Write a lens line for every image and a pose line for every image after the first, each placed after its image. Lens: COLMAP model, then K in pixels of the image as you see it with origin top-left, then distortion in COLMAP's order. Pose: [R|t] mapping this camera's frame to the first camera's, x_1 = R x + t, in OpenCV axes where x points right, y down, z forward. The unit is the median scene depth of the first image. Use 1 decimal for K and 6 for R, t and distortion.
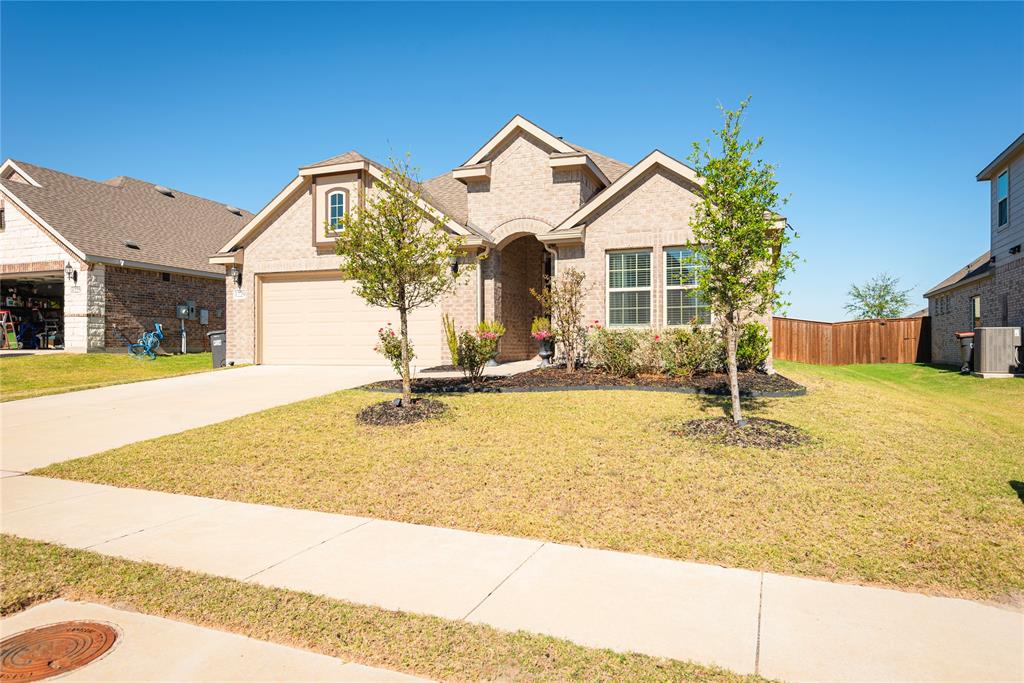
lens RADIAL K [[652.9, 0, 515.0], [0, 652.9, 345.0], [0, 0, 1]] dist [0.004326, 0.009854]
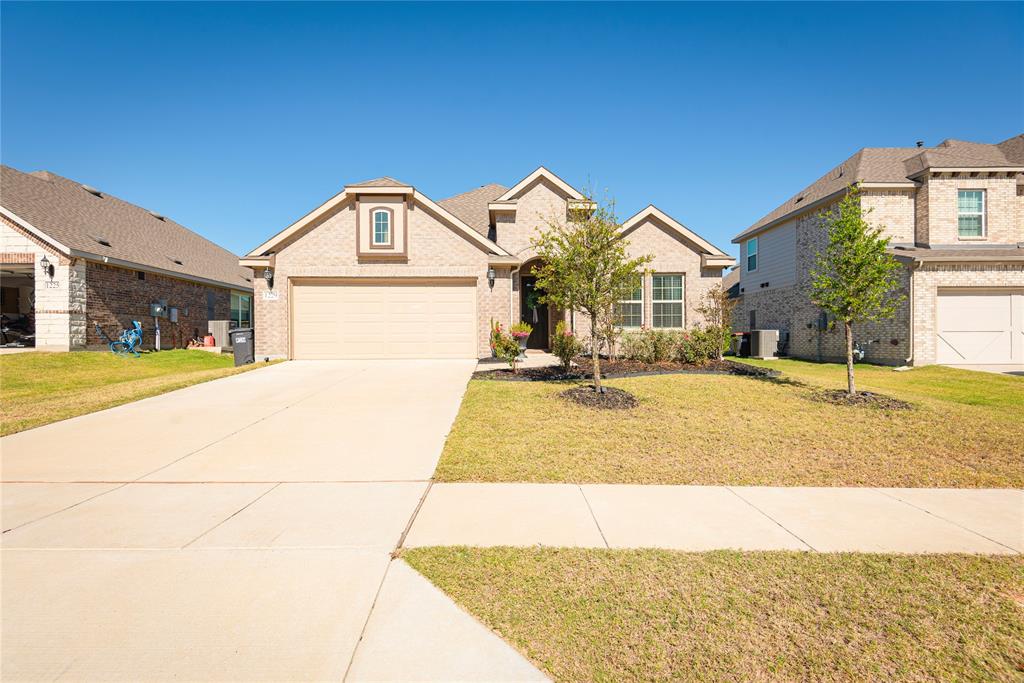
lens RADIAL K [[464.5, 0, 514.1], [0, 464.5, 343.1], [0, 0, 1]] dist [0.001891, -0.005634]
pose [[0.922212, -0.005085, 0.386651, -0.380035], [0.002448, 0.999970, 0.007311, -0.003544], [-0.386677, -0.005796, 0.922197, 0.145847]]
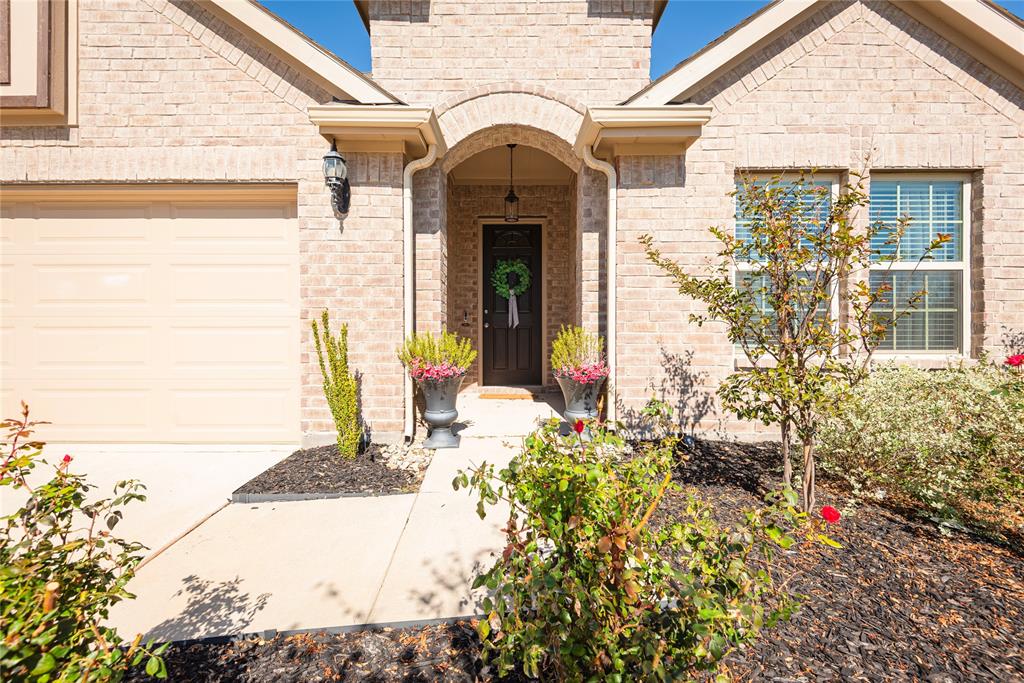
lens RADIAL K [[464.5, 0, 509.2], [0, 464.5, 345.5], [0, 0, 1]] dist [0.001891, -0.005634]
pose [[0.934476, -0.000888, 0.356025, -0.092166], [-0.004295, 0.999896, 0.013767, -0.031284], [-0.356000, -0.014394, 0.934375, 0.672218]]
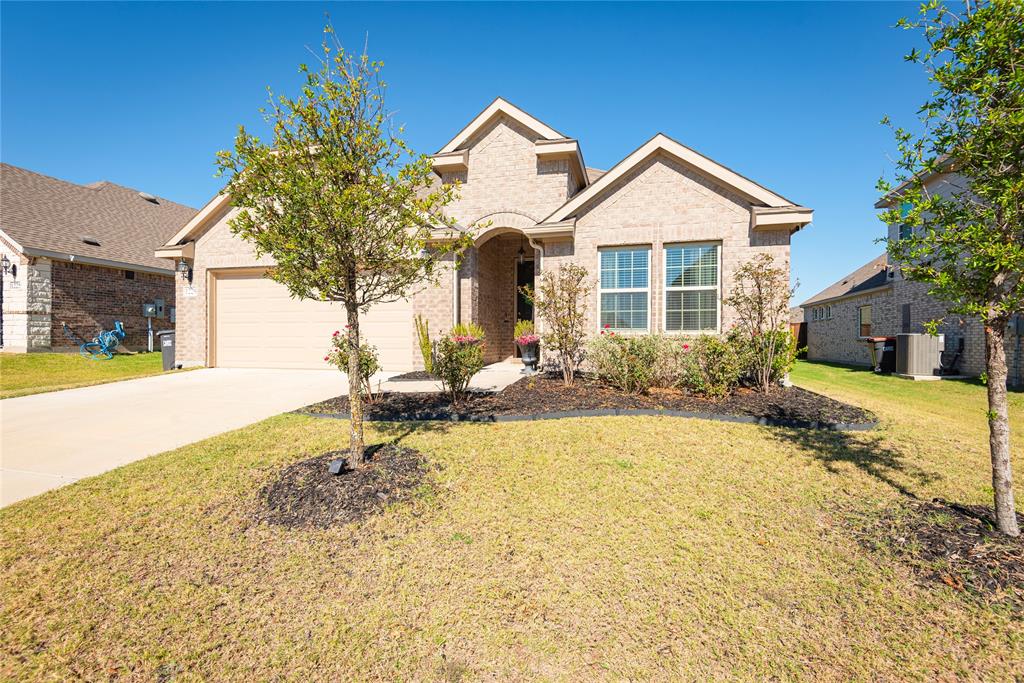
lens RADIAL K [[464.5, 0, 516.2], [0, 464.5, 344.2], [0, 0, 1]] dist [0.001891, -0.005634]
pose [[0.993813, 0.005477, 0.110936, -0.039270], [-0.006632, 0.999928, 0.010046, -0.013591], [-0.110873, -0.010719, 0.993777, 0.323715]]
